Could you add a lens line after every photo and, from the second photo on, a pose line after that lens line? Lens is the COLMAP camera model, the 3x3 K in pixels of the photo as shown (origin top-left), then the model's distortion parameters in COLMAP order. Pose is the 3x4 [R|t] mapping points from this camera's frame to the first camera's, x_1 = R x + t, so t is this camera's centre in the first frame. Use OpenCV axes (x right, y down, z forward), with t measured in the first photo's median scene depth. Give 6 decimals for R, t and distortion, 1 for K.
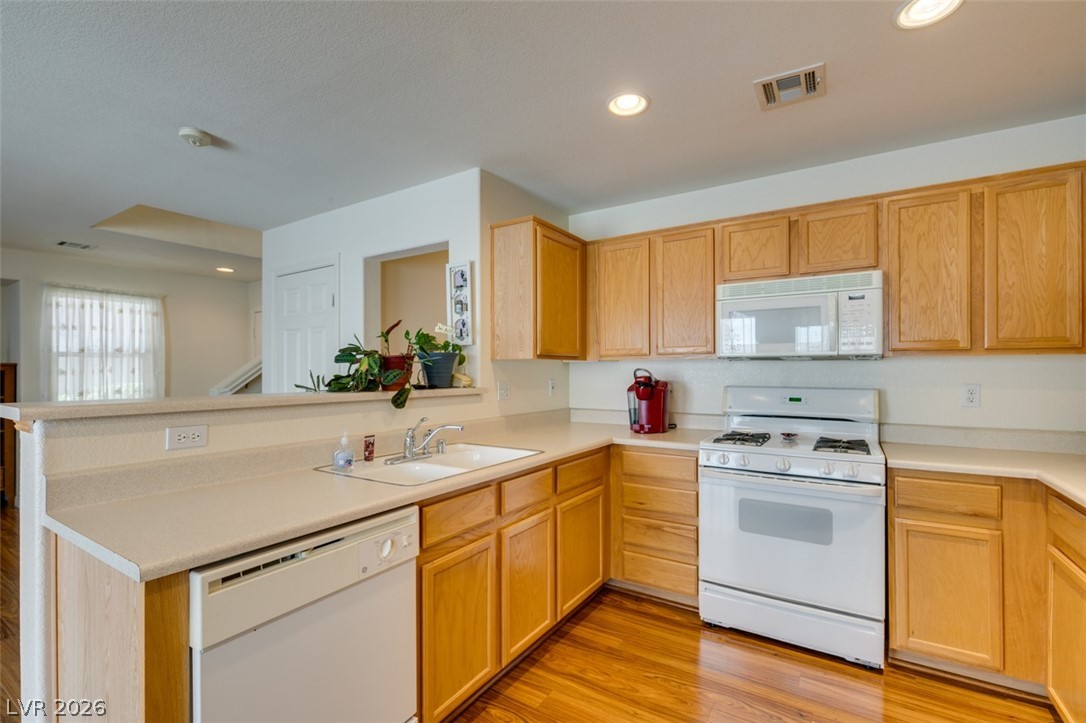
lens RADIAL K [[485.0, 0, 544.0], [0, 485.0, 368.3], [0, 0, 1]] dist [-0.001485, -0.001195]
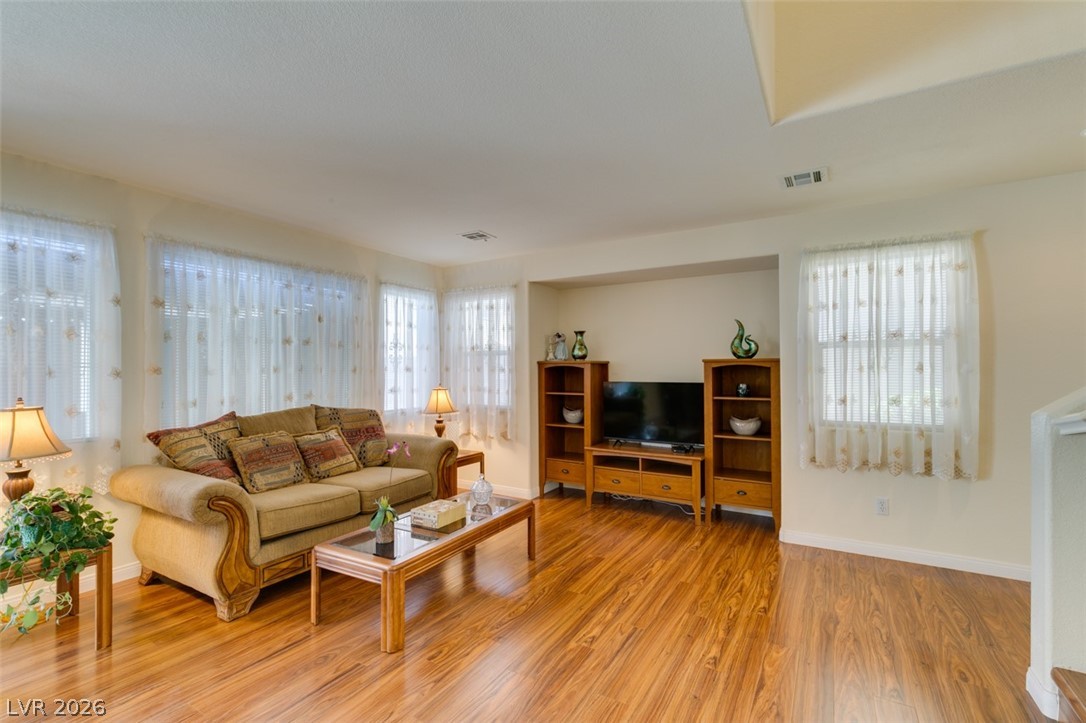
lens RADIAL K [[485.0, 0, 540.2], [0, 485.0, 368.8], [0, 0, 1]] dist [-0.001485, -0.001195]
pose [[0.025710, 0.001069, -0.999669, -0.504364], [0.007540, 0.999971, 0.001264, 0.005060], [0.999641, -0.007570, 0.025701, 0.999565]]
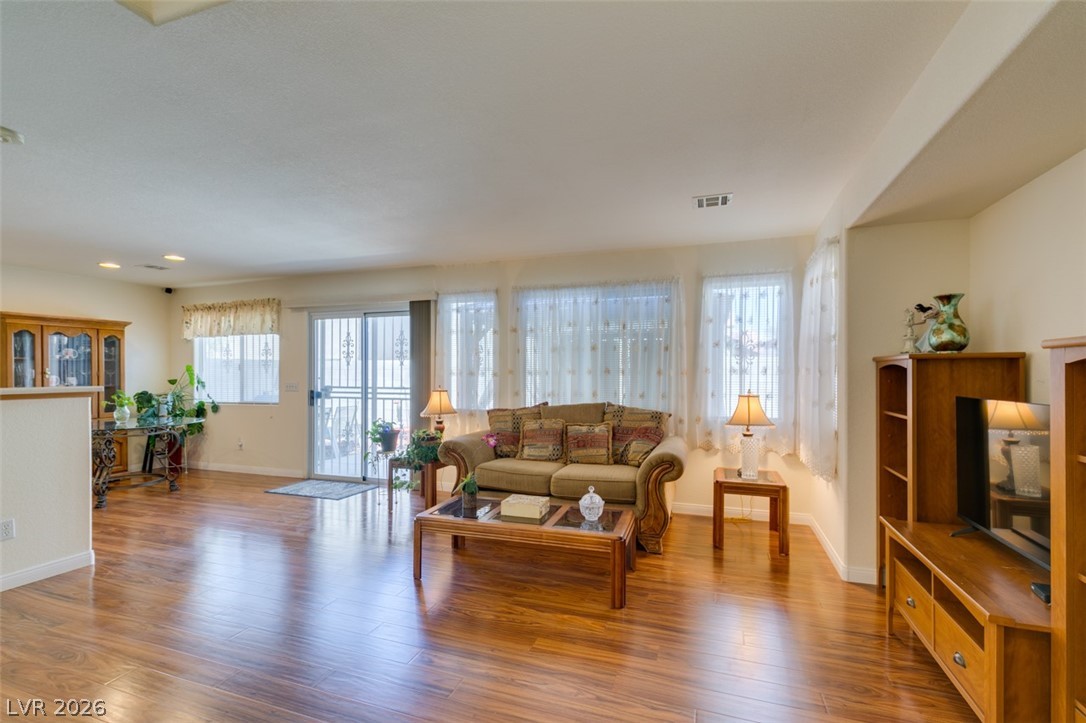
lens RADIAL K [[485.0, 0, 543.7], [0, 485.0, 375.0], [0, 0, 1]] dist [-0.001485, -0.001195]
pose [[-0.974300, 0.005140, -0.225194, -1.372521], [0.005138, 0.999987, 0.000599, 0.014180], [0.225194, -0.000574, -0.974314, 1.935304]]
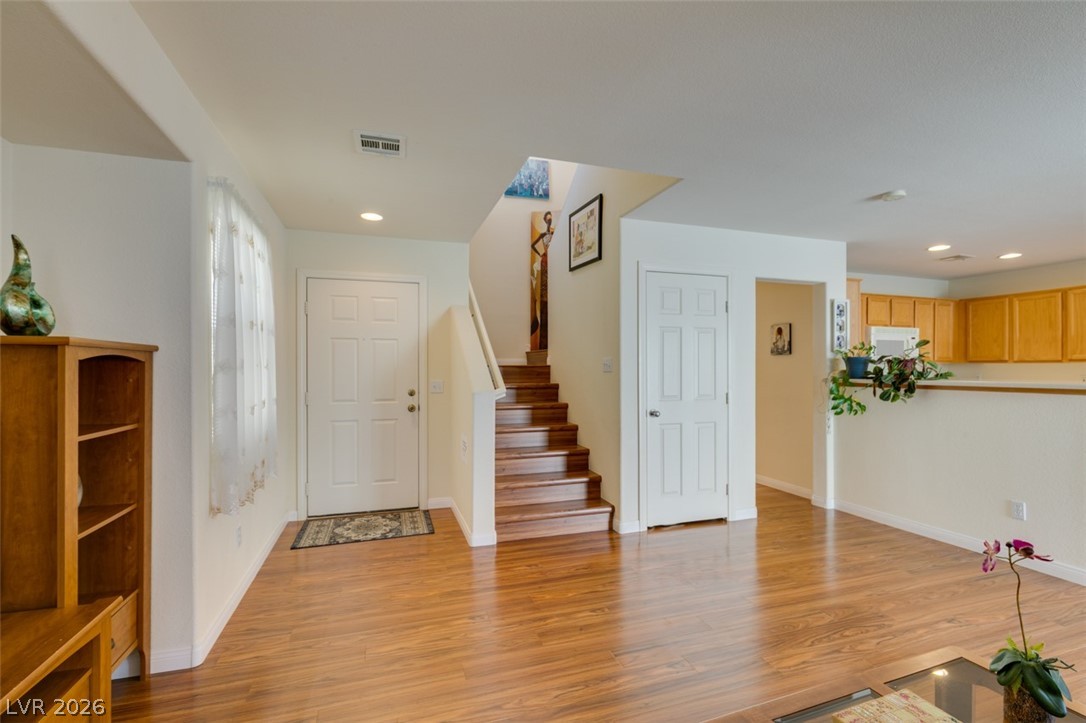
lens RADIAL K [[485.0, 0, 542.6], [0, 485.0, 367.4], [0, 0, 1]] dist [-0.001485, -0.001195]
pose [[0.633345, 0.004380, 0.773858, -2.099492], [-0.007221, 0.999974, 0.000250, 0.010772], [-0.773836, -0.005747, 0.633360, 0.783875]]
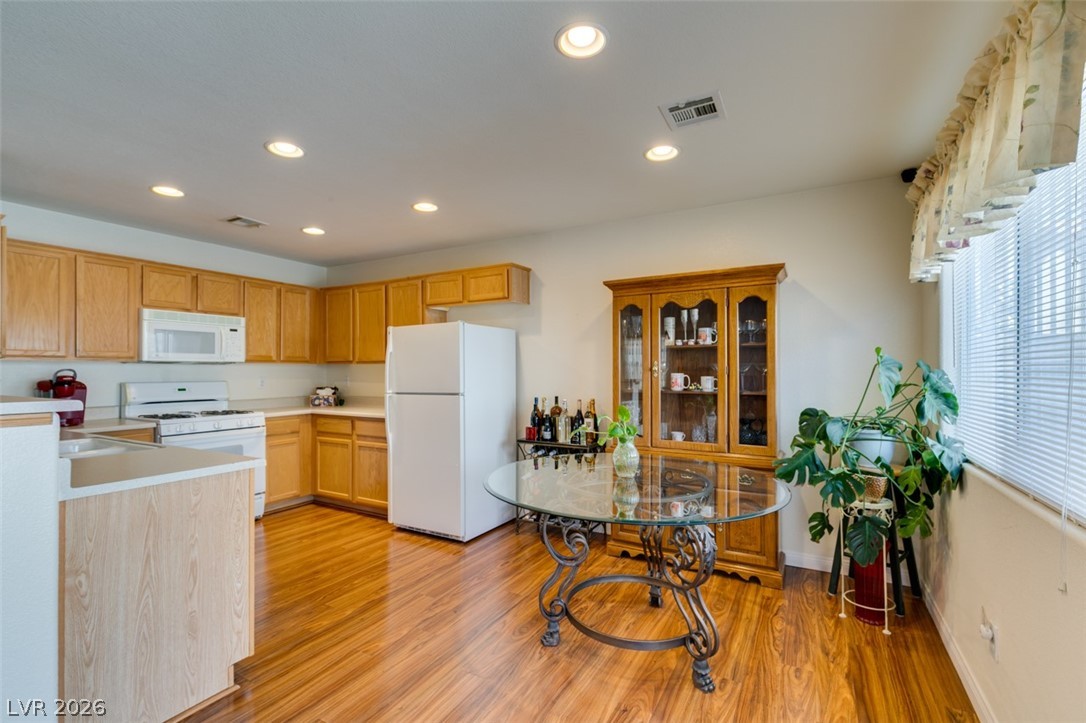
lens RADIAL K [[485.0, 0, 541.5], [0, 485.0, 366.7], [0, 0, 1]] dist [-0.001485, -0.001195]
pose [[-0.051533, 0.007901, 0.998640, -1.069524], [-0.002419, 0.999965, -0.008036, 0.001503], [-0.998668, -0.002830, -0.051512, -0.051488]]
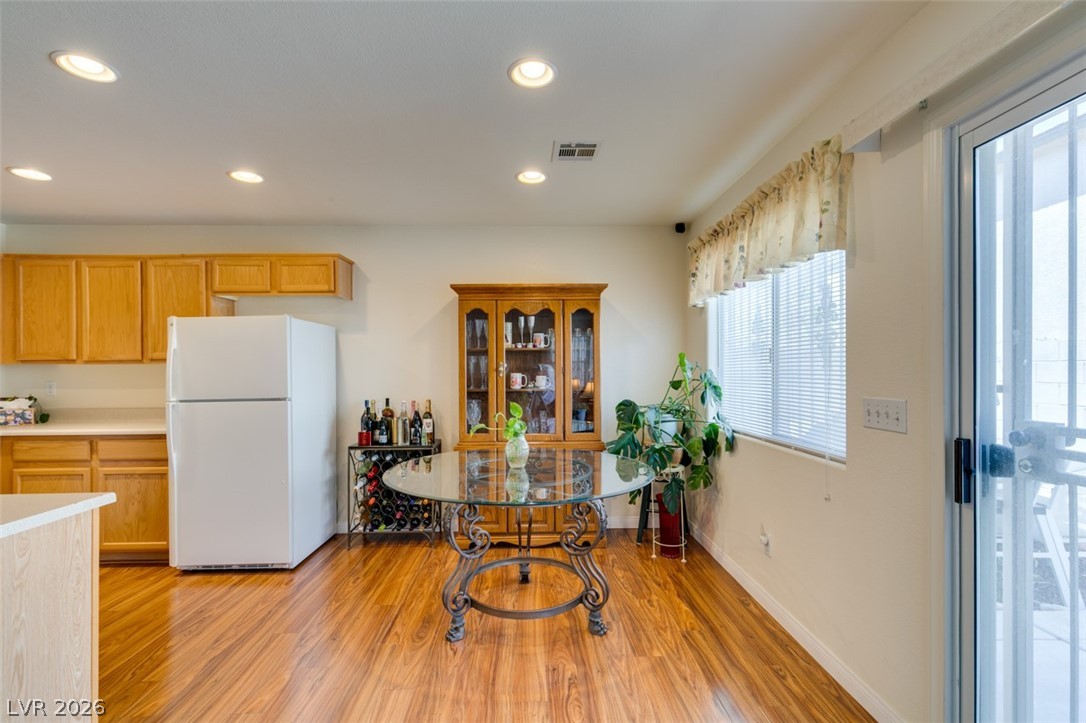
lens RADIAL K [[485.0, 0, 543.0], [0, 485.0, 366.9], [0, 0, 1]] dist [-0.001485, -0.001195]
pose [[-0.562735, 0.009725, 0.826580, -1.026086], [0.002883, 0.999948, -0.009801, 0.003087], [-0.826632, -0.003132, -0.562733, 0.247899]]
